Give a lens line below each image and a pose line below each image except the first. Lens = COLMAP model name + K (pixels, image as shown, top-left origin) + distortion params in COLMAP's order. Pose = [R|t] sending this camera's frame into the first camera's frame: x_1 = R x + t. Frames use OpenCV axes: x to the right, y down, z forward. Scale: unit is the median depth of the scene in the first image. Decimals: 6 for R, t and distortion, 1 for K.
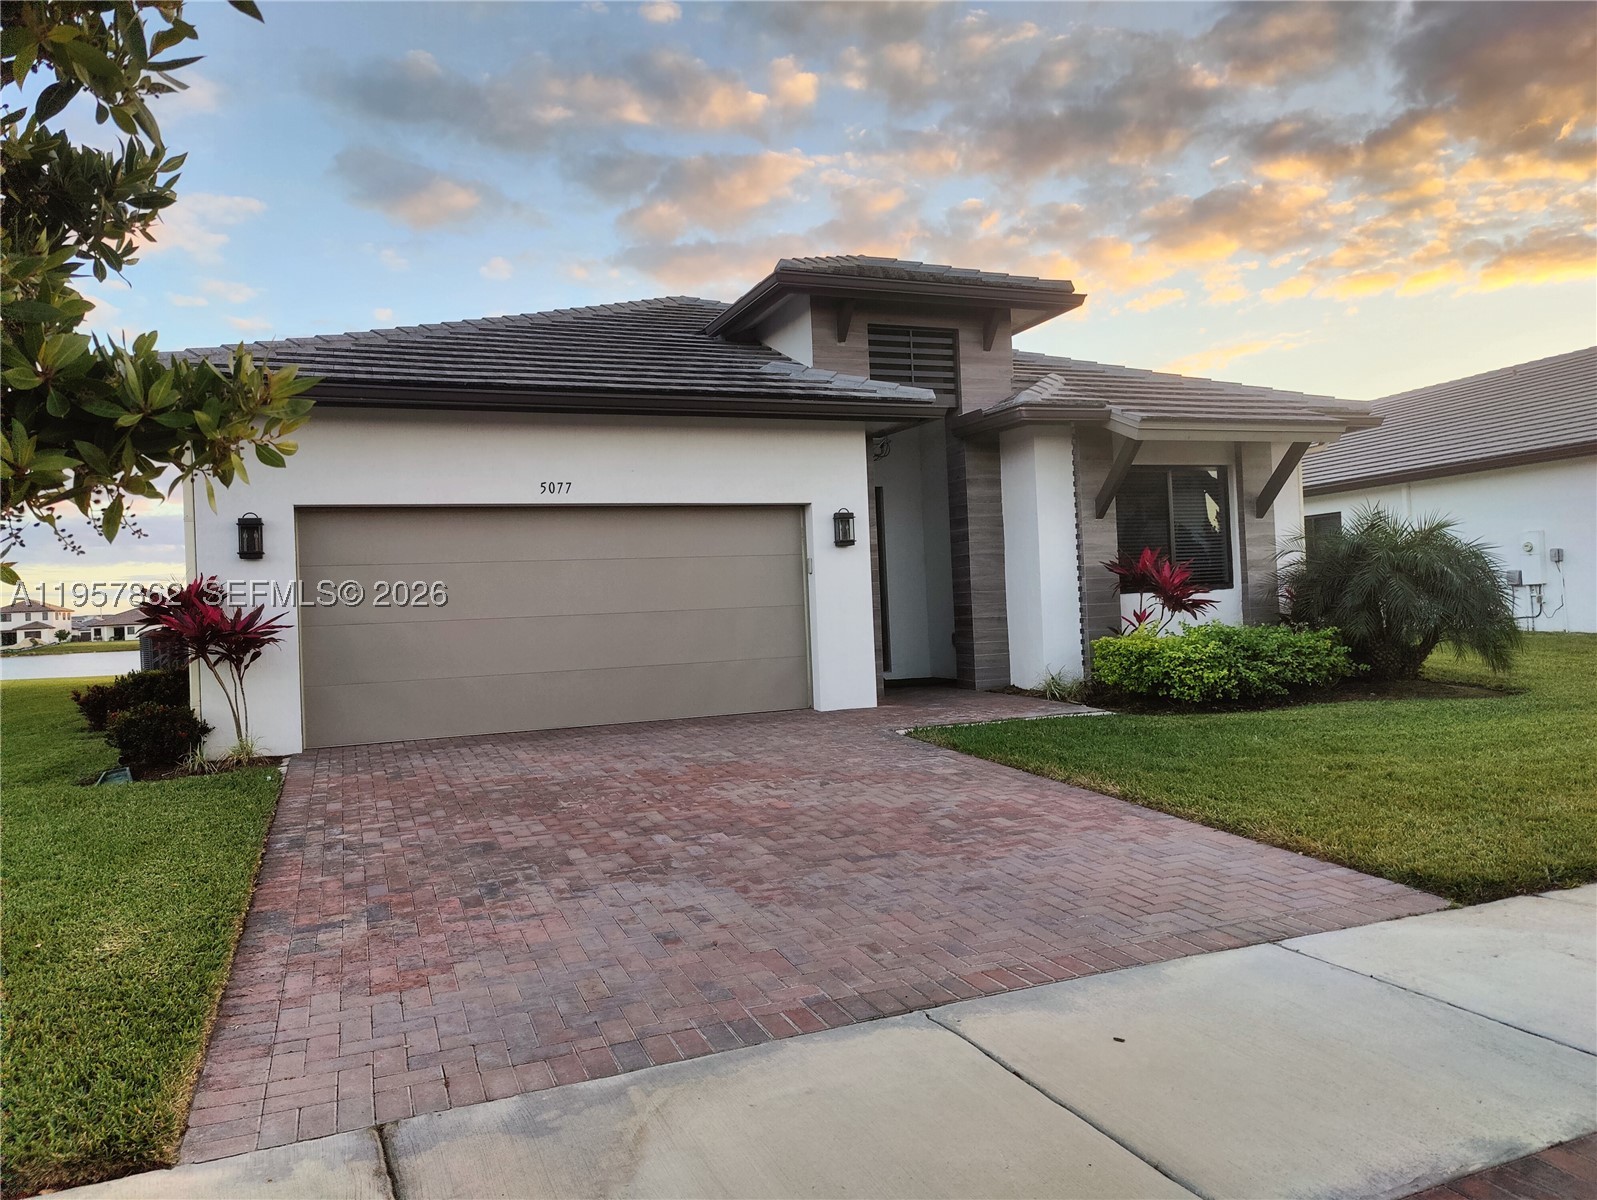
lens RADIAL K [[1080.0, 0, 794.0], [0, 1080.0, 599.8], [0, 0, 1]] dist [0.011322, -0.002289]
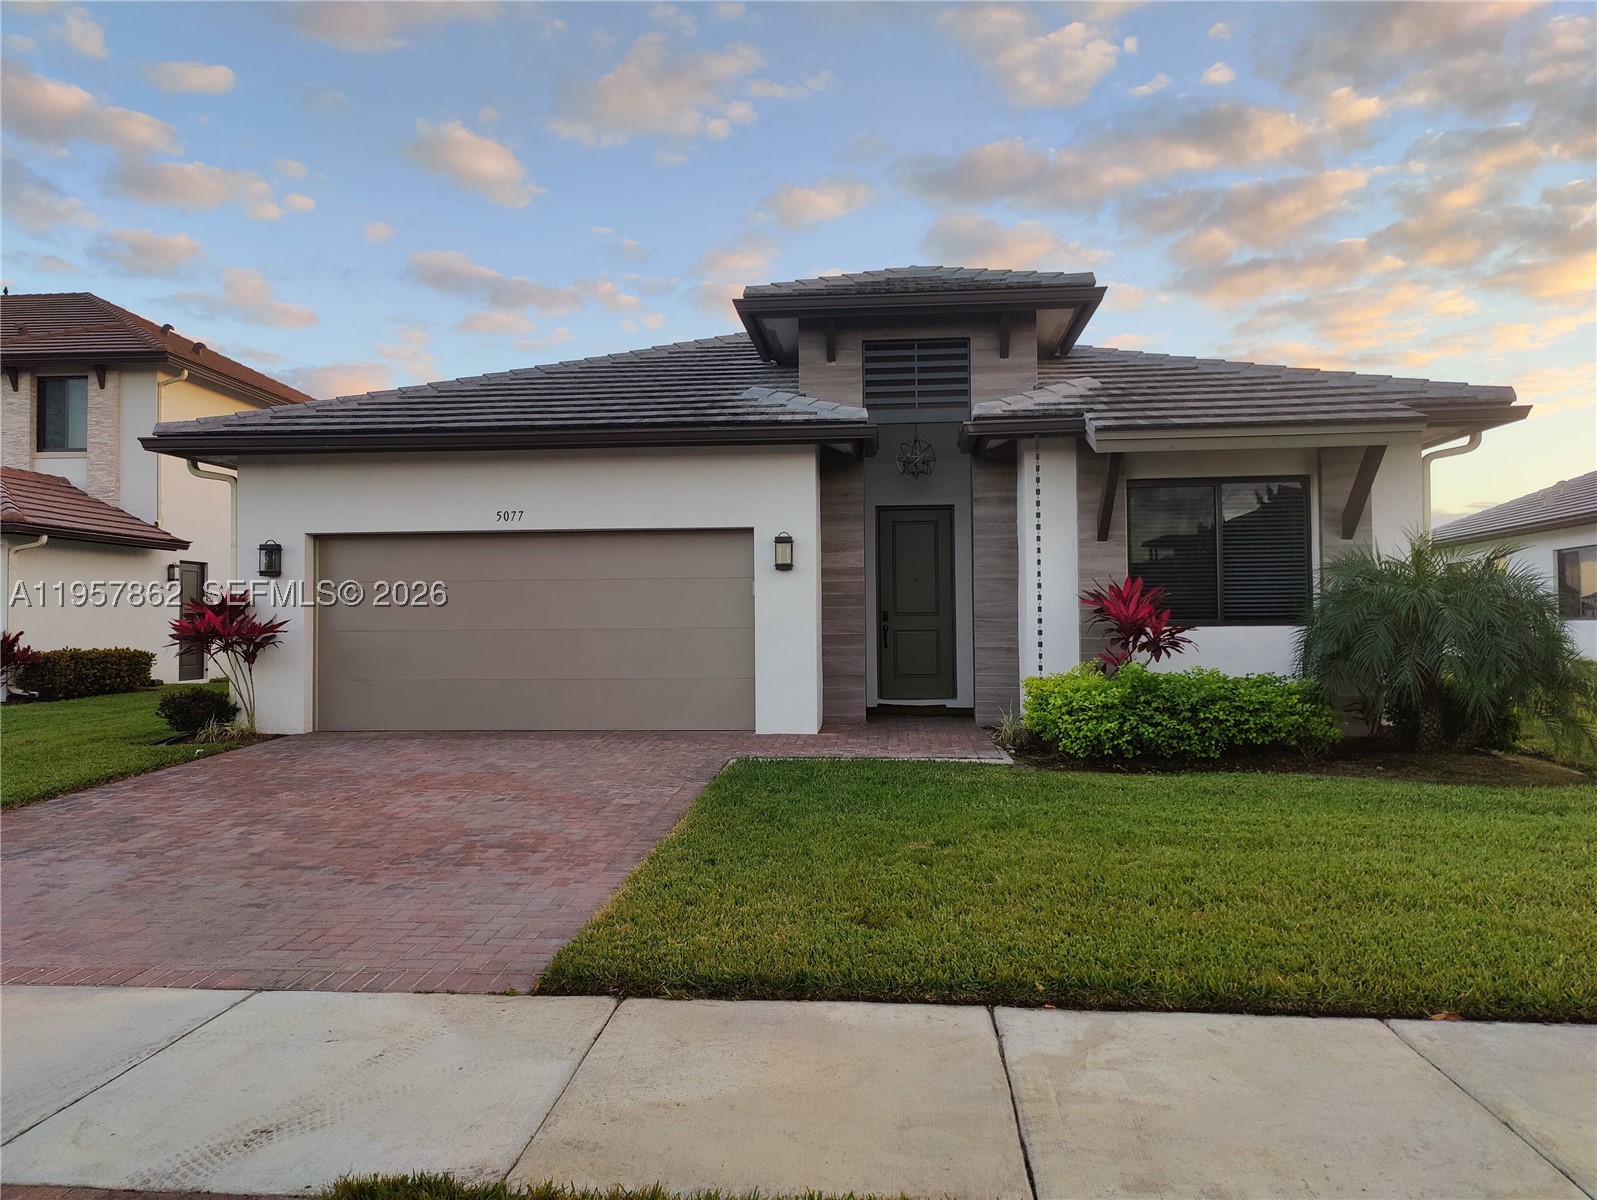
lens RADIAL K [[1080.0, 0, 794.0], [0, 1080.0, 599.8], [0, 0, 1]] dist [0.011322, -0.002289]
pose [[0.901551, 0.025072, -0.431947, 0.479364], [-0.026954, 0.999635, 0.001764, -0.024020], [0.431833, 0.010052, 0.901897, 0.106480]]
